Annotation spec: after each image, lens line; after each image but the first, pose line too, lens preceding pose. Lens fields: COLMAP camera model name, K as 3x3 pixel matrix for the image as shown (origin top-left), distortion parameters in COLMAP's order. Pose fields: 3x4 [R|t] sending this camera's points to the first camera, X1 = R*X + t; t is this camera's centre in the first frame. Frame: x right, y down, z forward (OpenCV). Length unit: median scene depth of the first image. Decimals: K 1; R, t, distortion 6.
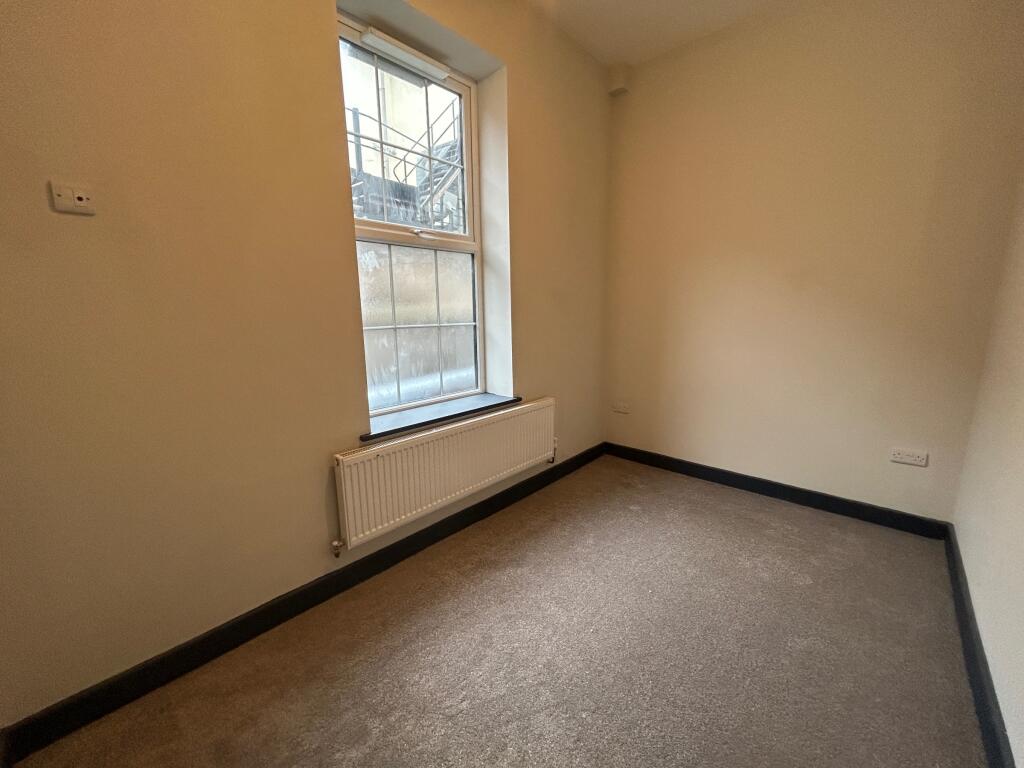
lens RADIAL K [[412.3, 0, 511.1], [0, 412.3, 381.2], [0, 0, 1]] dist [-0.001044, 0.000327]
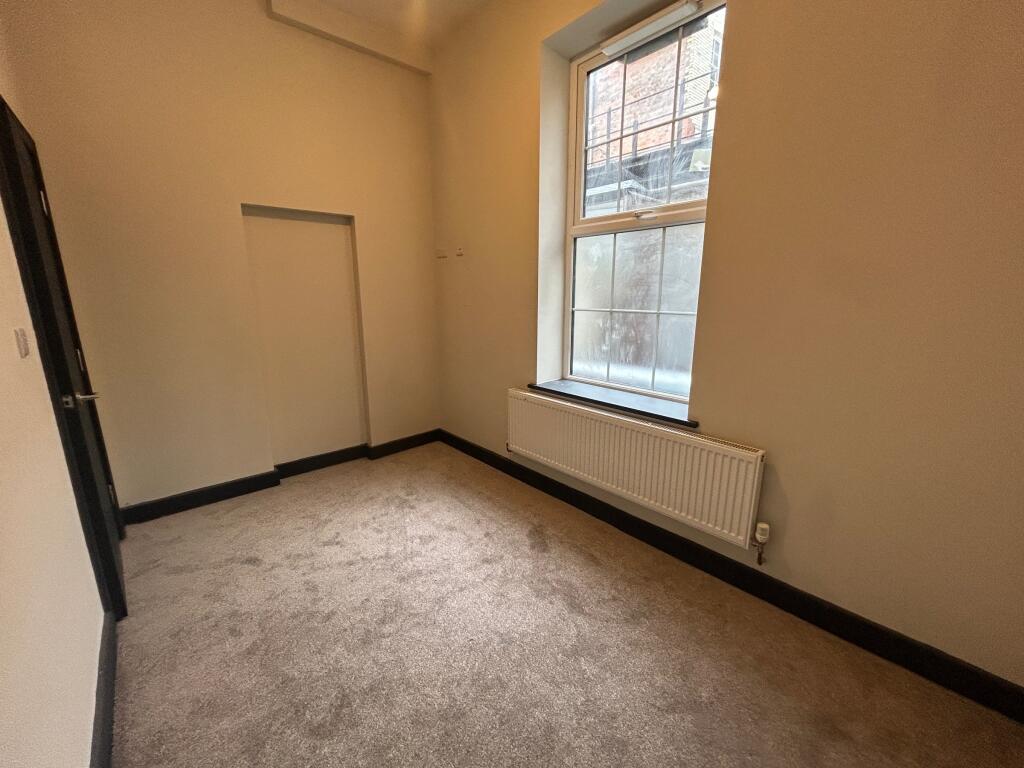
lens RADIAL K [[408.9, 0, 533.9], [0, 408.9, 386.1], [0, 0, 1]] dist [-0.023555, -0.000031]
pose [[-0.078878, 0.235051, -0.968777, 0.825117], [-0.170679, 0.954271, 0.245429, -0.170164], [0.982164, 0.184709, -0.035153, 0.878695]]
